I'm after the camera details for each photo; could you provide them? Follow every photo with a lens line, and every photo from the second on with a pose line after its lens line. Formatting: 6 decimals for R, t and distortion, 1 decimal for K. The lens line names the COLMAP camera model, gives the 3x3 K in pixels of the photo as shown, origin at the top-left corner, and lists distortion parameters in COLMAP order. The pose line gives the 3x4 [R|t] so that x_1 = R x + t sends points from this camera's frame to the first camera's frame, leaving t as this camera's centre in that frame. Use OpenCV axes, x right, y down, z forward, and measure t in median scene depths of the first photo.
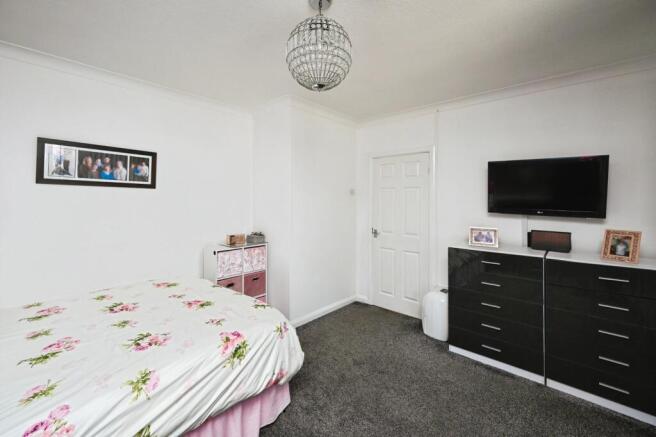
lens RADIAL K [[266.7, 0, 327.3], [0, 266.7, 201.3], [0, 0, 1]] dist [0.006874, -0.000296]
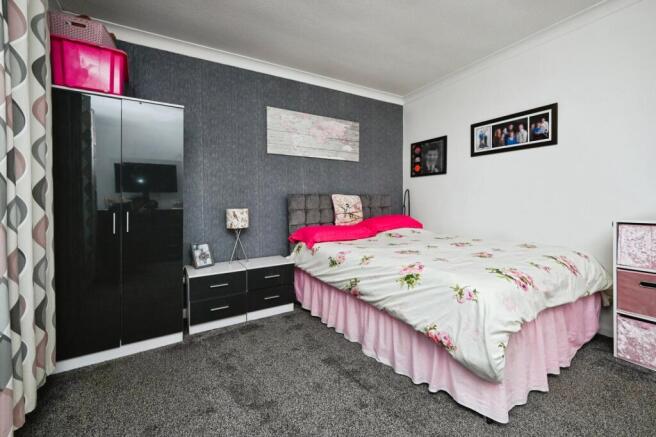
lens RADIAL K [[266.7, 0, 321.1], [0, 266.7, 202.6], [0, 0, 1]] dist [0.006874, -0.000296]
pose [[-0.309128, 0.003990, -0.951012, 0.470331], [0.007318, 0.999972, 0.001817, 0.148853], [0.950992, -0.006398, -0.309148, 0.585884]]
